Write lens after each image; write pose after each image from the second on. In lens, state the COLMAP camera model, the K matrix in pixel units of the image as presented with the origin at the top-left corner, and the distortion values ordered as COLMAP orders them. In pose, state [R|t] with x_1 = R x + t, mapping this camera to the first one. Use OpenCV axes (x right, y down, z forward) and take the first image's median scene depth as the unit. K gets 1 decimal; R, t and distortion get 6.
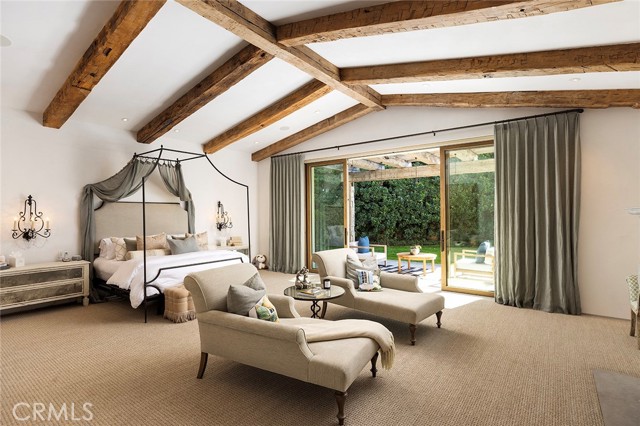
lens RADIAL K [[342.9, 0, 320.0], [0, 342.9, 213.0], [0, 0, 1]] dist [-0.022717, 0.000218]
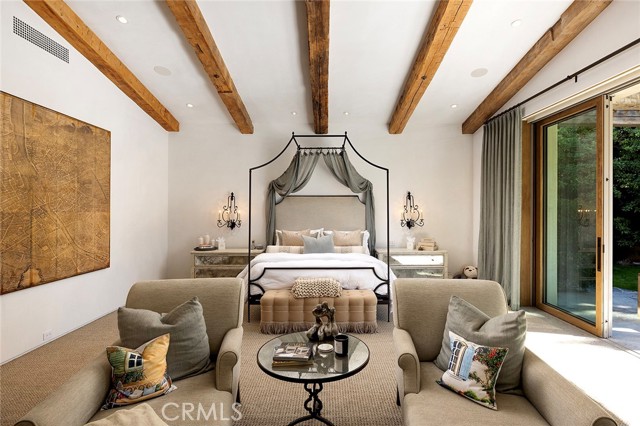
lens RADIAL K [[342.9, 0, 320.0], [0, 342.9, 213.0], [0, 0, 1]] dist [-0.022717, 0.000218]
pose [[0.571227, 0.017274, -0.820611, 0.285101], [-0.001161, 0.999795, 0.020237, -0.002141], [0.820791, -0.010608, 0.571129, 0.461497]]
